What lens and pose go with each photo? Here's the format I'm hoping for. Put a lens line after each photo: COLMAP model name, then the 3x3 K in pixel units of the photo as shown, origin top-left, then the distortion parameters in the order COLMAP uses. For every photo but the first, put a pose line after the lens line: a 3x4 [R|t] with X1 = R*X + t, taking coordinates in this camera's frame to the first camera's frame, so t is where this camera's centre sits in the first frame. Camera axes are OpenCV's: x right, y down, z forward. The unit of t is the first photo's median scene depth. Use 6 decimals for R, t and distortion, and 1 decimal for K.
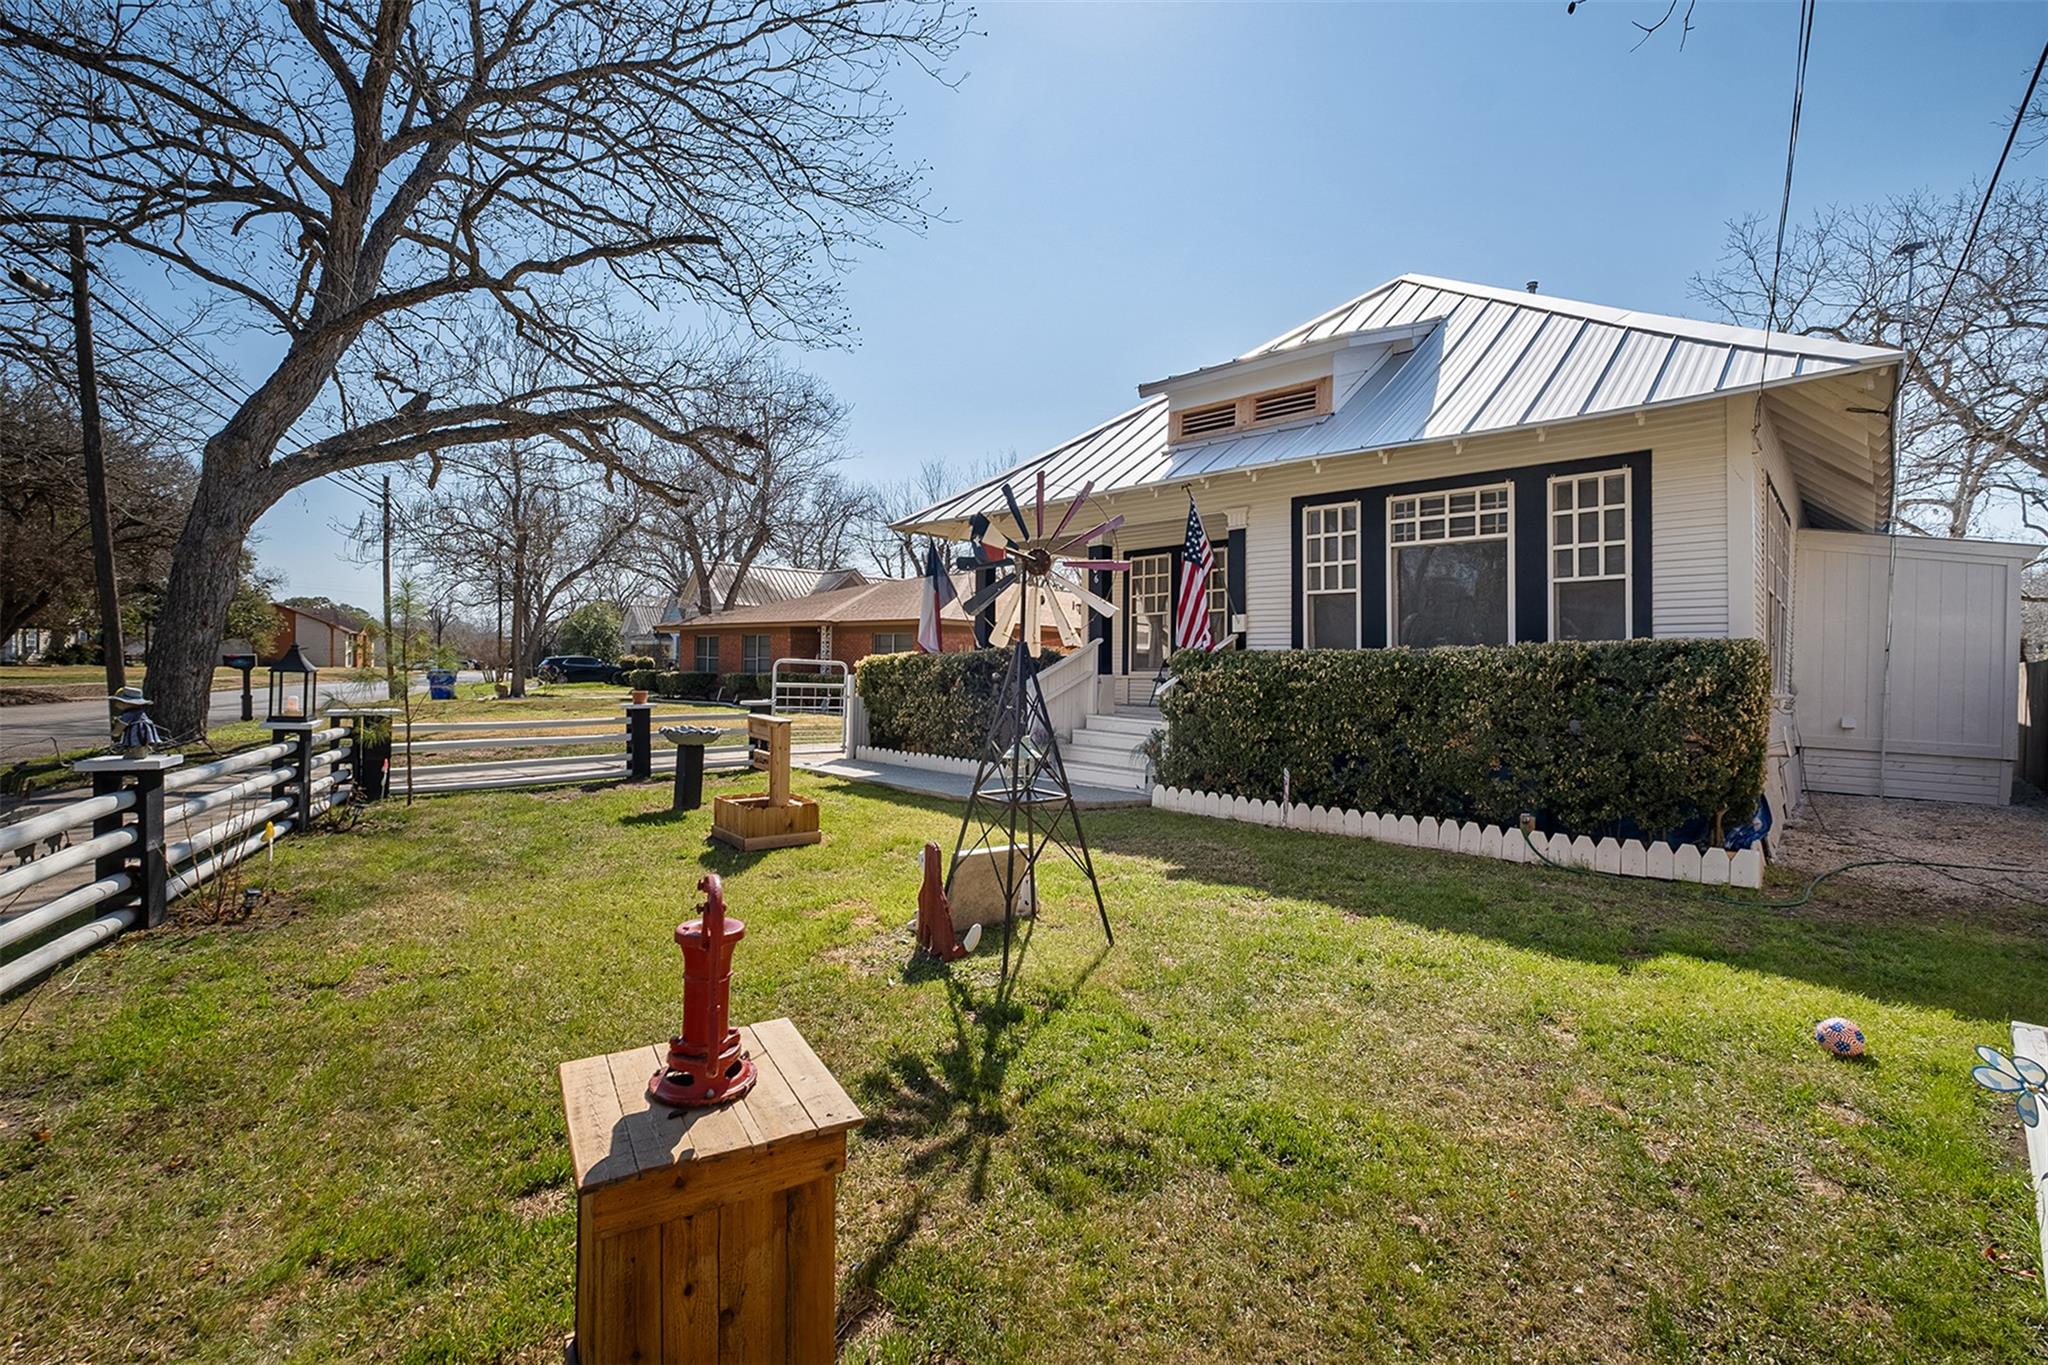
lens RADIAL K [[918.6, 0, 1027.7], [0, 918.6, 681.3], [0, 0, 1]] dist [-0.000904, -0.002221]
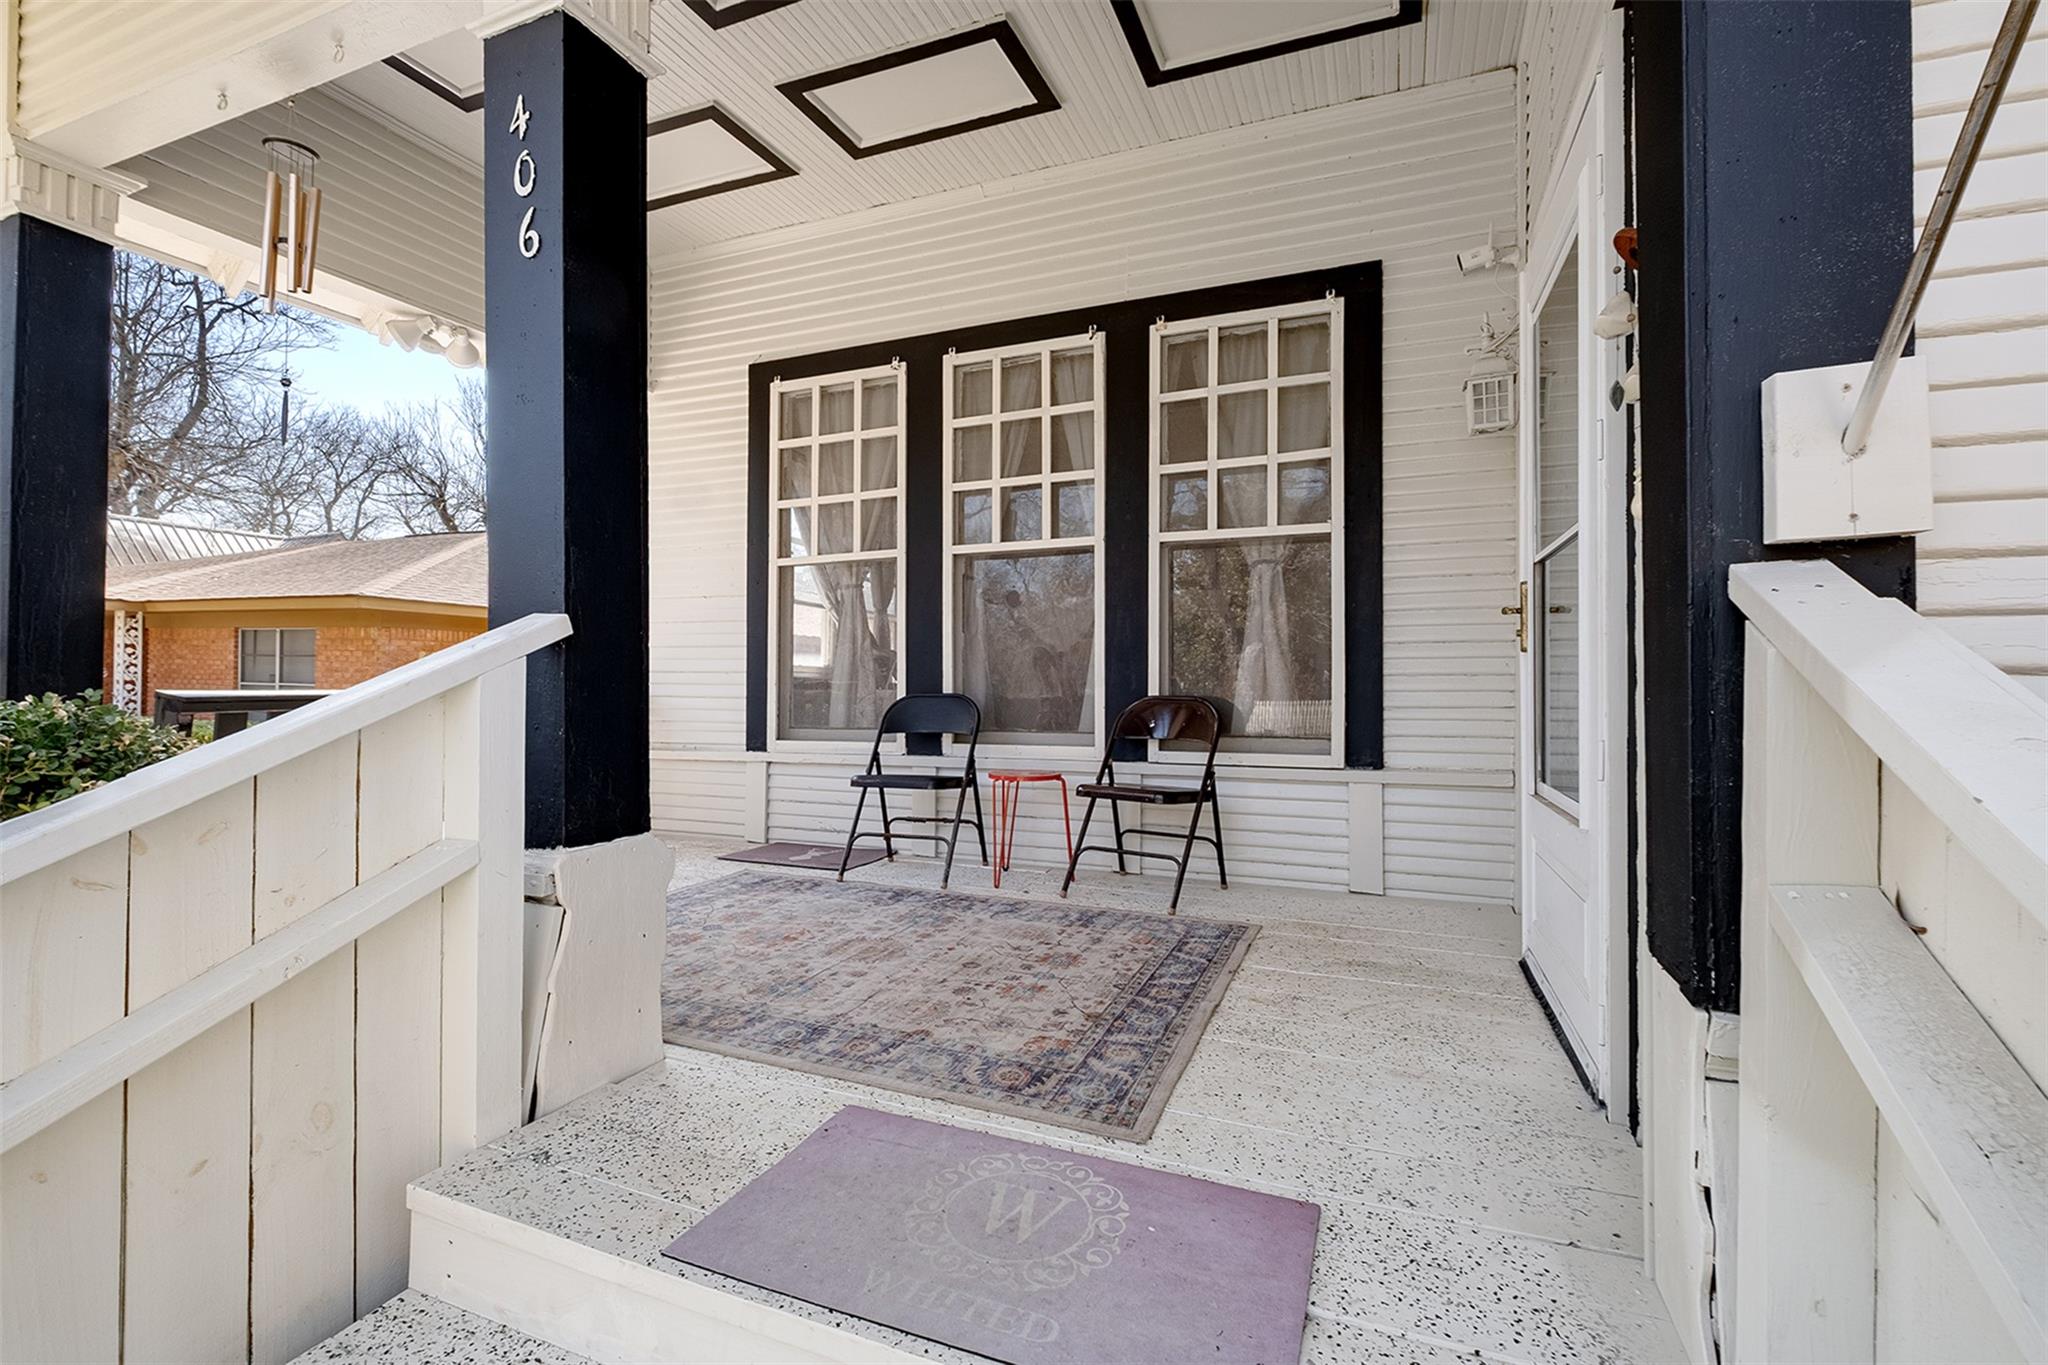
lens RADIAL K [[918.6, 0, 1024.8], [0, 918.6, 671.0], [0, 0, 1]] dist [-0.000904, -0.002221]
pose [[0.932371, -0.001092, 0.361502, 0.096216], [0.008627, 0.999778, -0.019228, -0.033212], [-0.361401, 0.021046, 0.932173, 0.825428]]
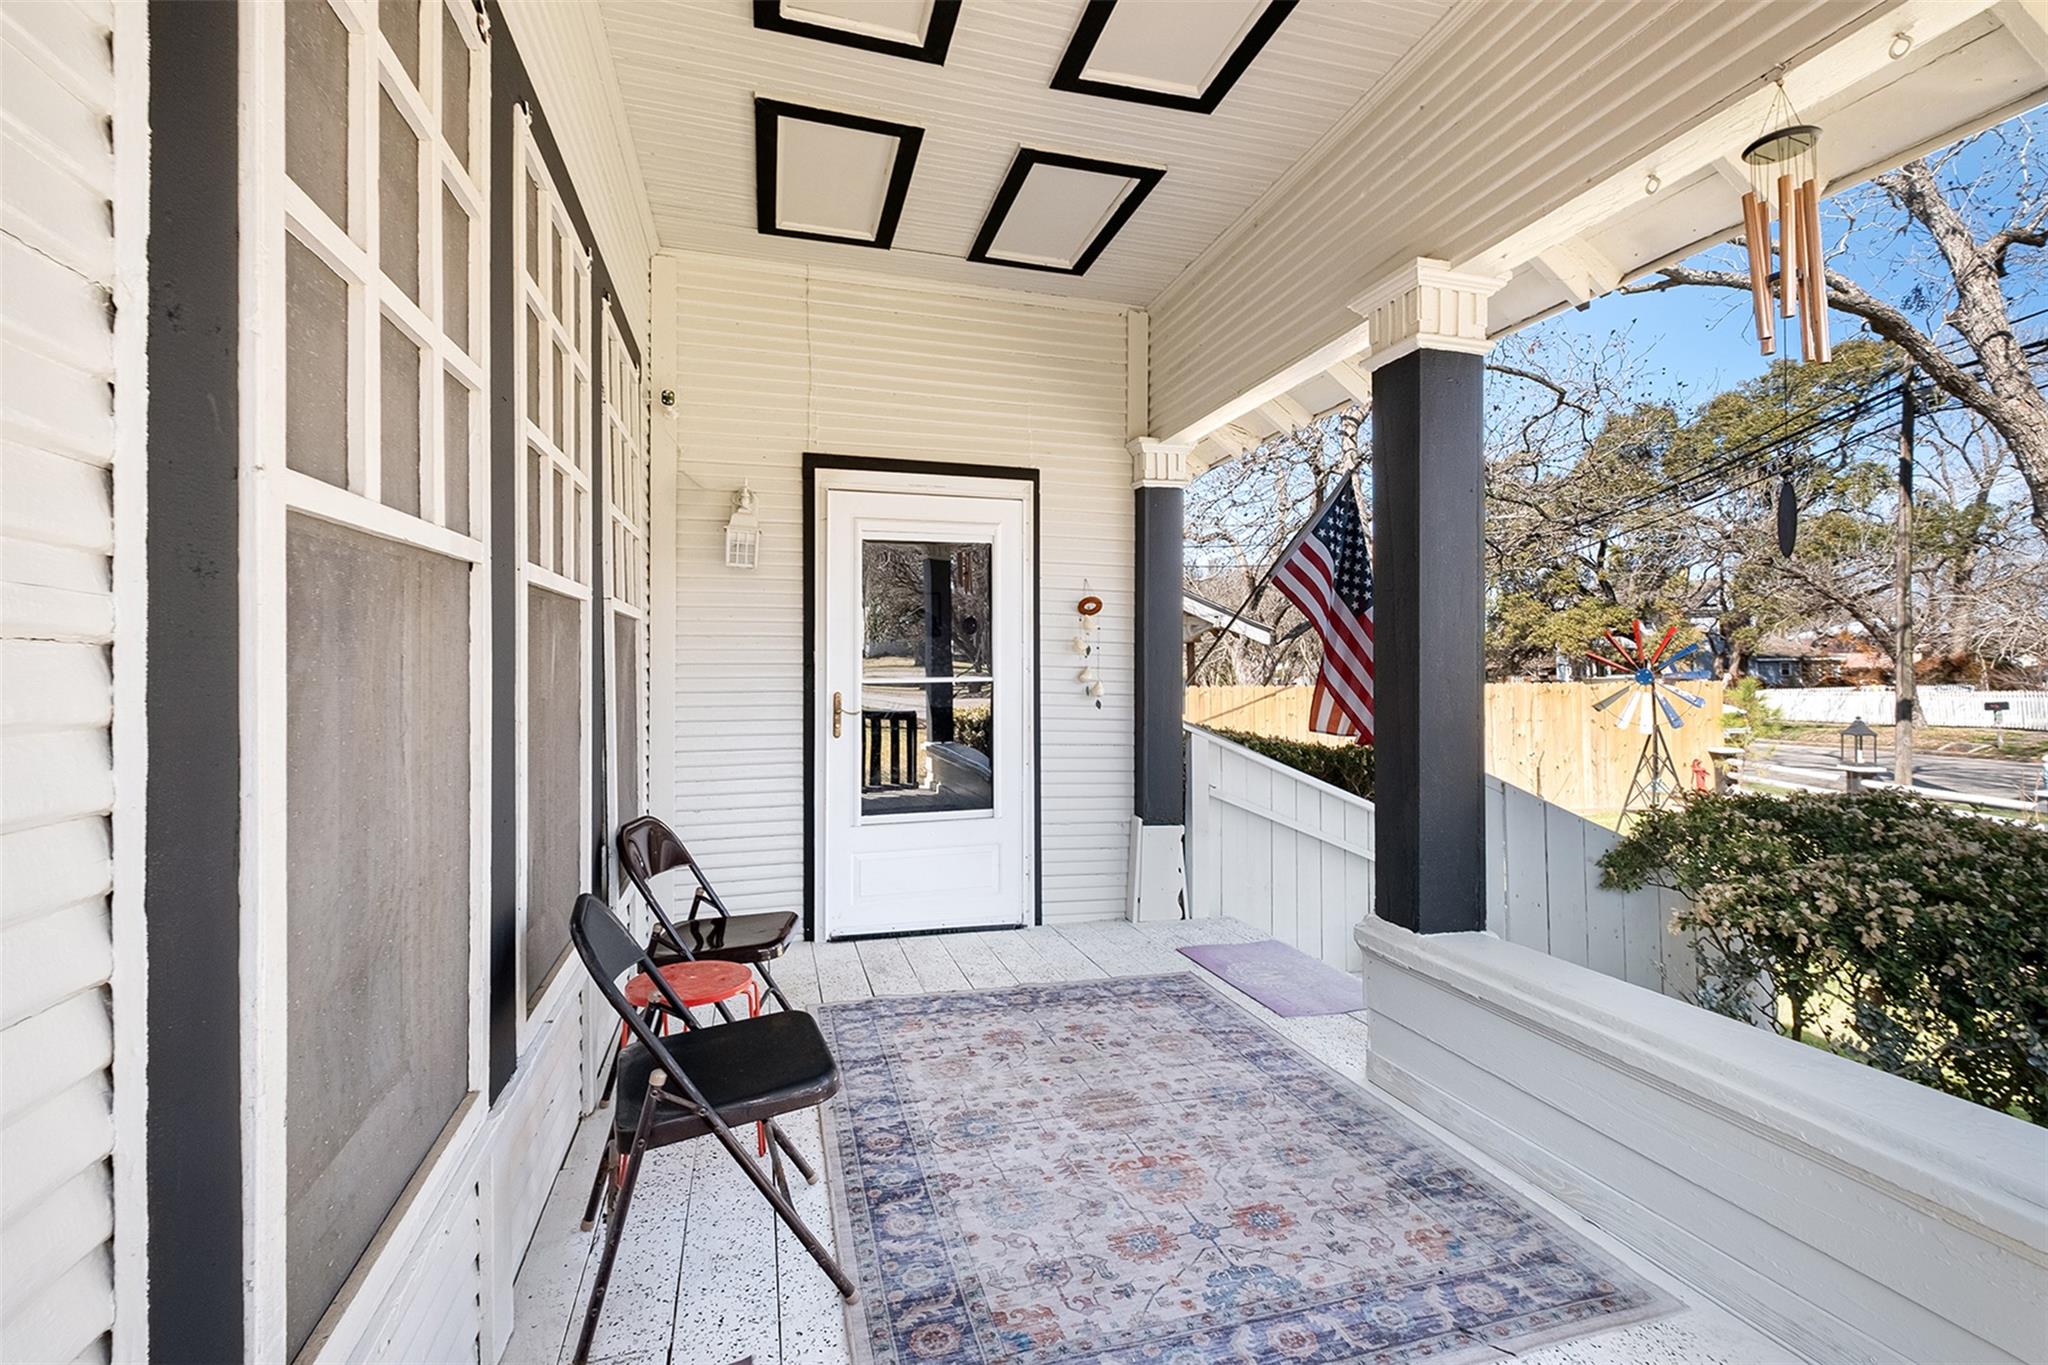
lens RADIAL K [[918.6, 0, 1026.6], [0, 918.6, 673.7], [0, 0, 1]] dist [-0.000904, -0.002221]
pose [[-0.858286, -0.008737, 0.513098, 0.050966], [0.001780, 0.999798, 0.020002, -0.072459], [-0.513169, 0.018081, -0.858097, 1.246686]]
